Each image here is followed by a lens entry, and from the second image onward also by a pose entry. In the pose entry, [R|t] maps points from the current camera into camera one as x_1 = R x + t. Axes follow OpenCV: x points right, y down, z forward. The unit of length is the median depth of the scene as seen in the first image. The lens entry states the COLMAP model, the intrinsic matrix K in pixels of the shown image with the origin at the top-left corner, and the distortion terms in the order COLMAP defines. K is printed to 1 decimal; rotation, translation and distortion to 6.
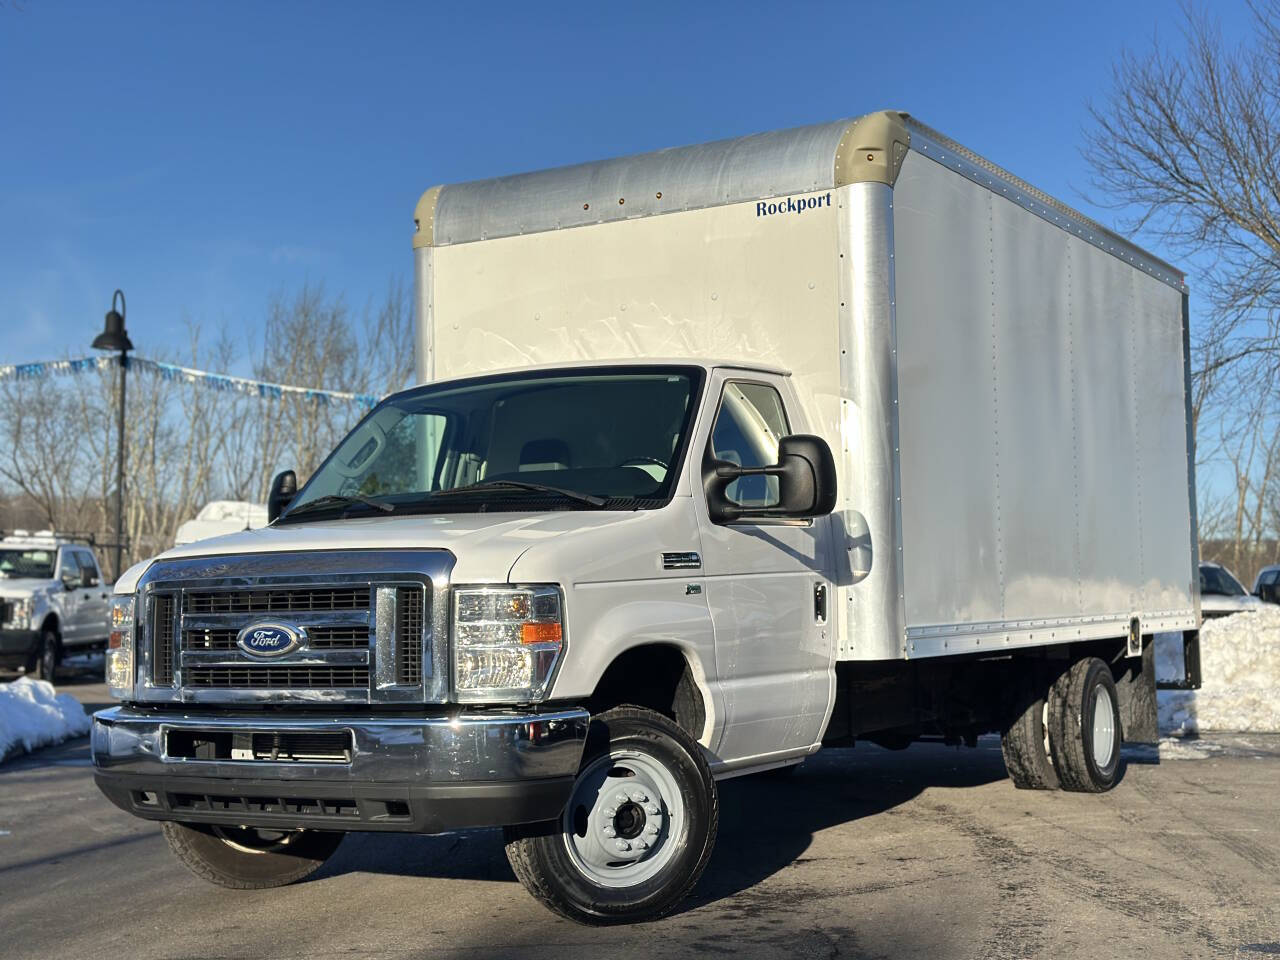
lens RADIAL K [[1684.2, 0, 640.0], [0, 1684.2, 480.0], [0, 0, 1]] dist [0.183216, -0.006842]
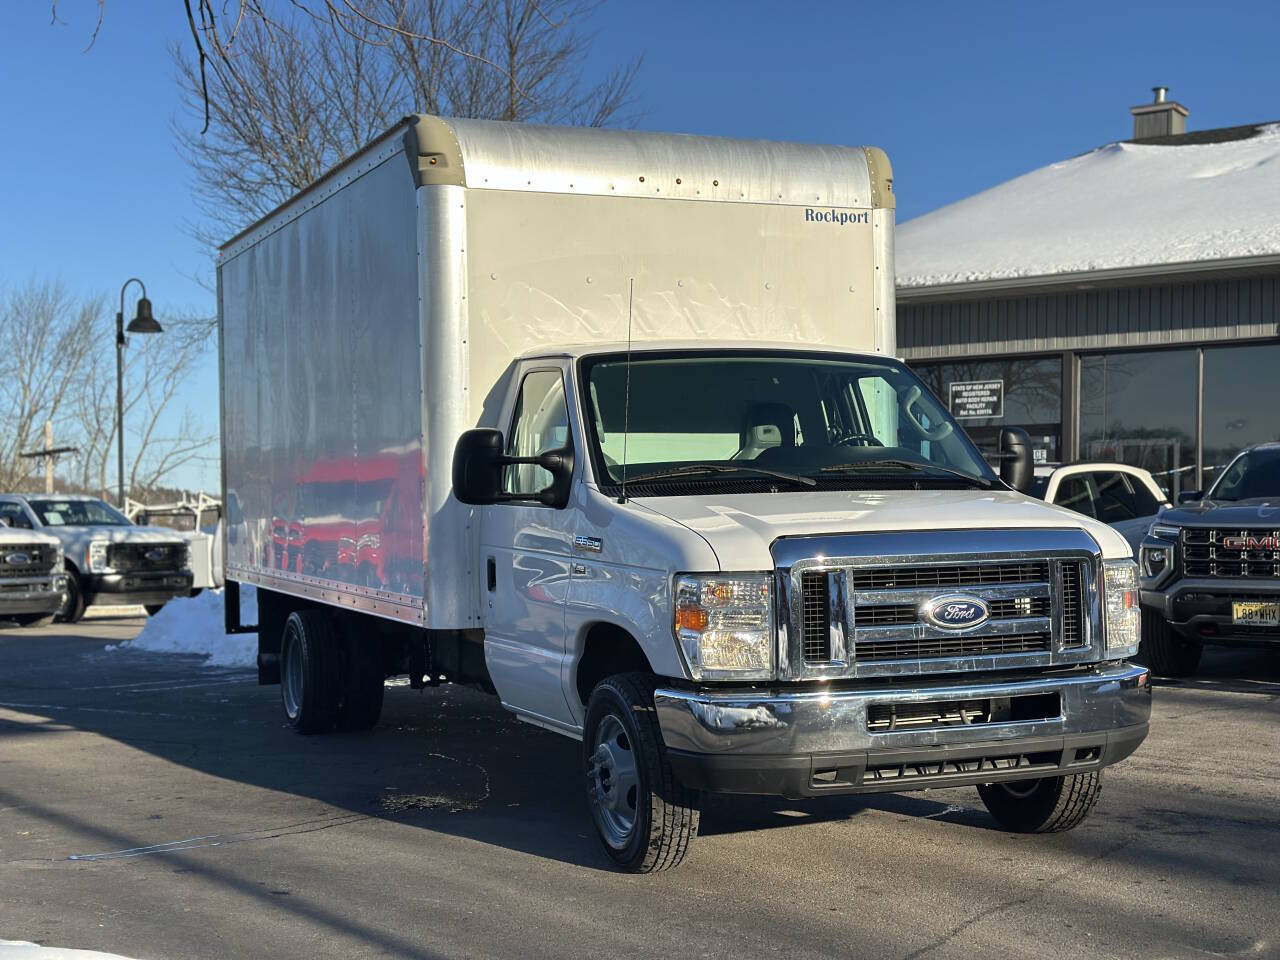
lens RADIAL K [[1666.4, 0, 640.0], [0, 1666.4, 480.0], [0, 0, 1]] dist [0.267053, 0.034670]
pose [[0.605496, 0.010331, 0.795782, -0.914775], [-0.048894, 0.998510, 0.024240, -0.003919], [-0.794345, -0.053586, 0.605099, 0.405766]]
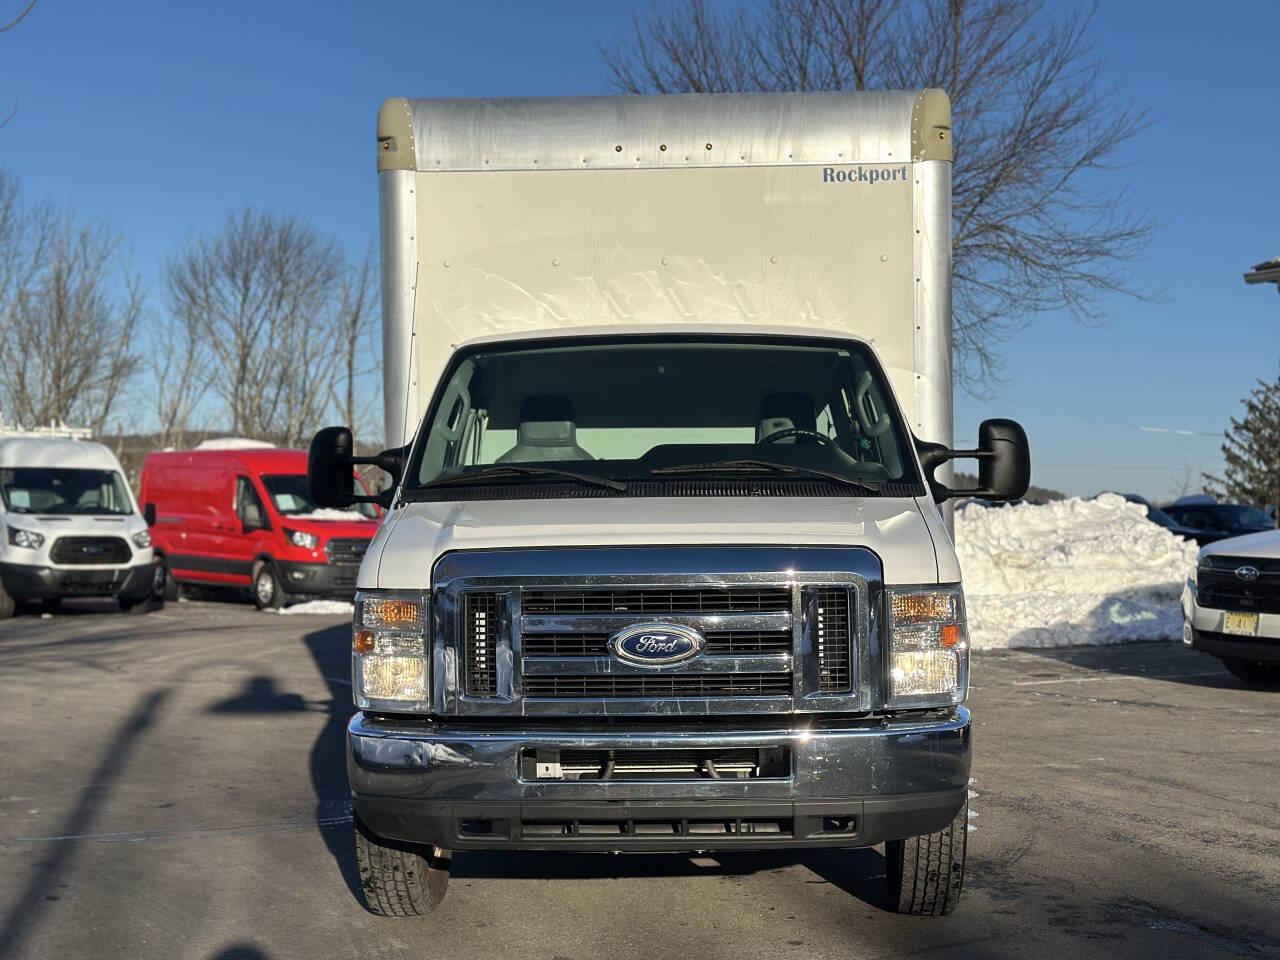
lens RADIAL K [[1684.2, 0, 640.0], [0, 1684.2, 480.0], [0, 0, 1]] dist [0.183216, -0.006842]
pose [[0.879820, 0.009964, 0.475203, -0.503301], [-0.038366, 0.998007, 0.050107, -0.028700], [-0.473757, -0.062317, 0.878448, 0.177300]]
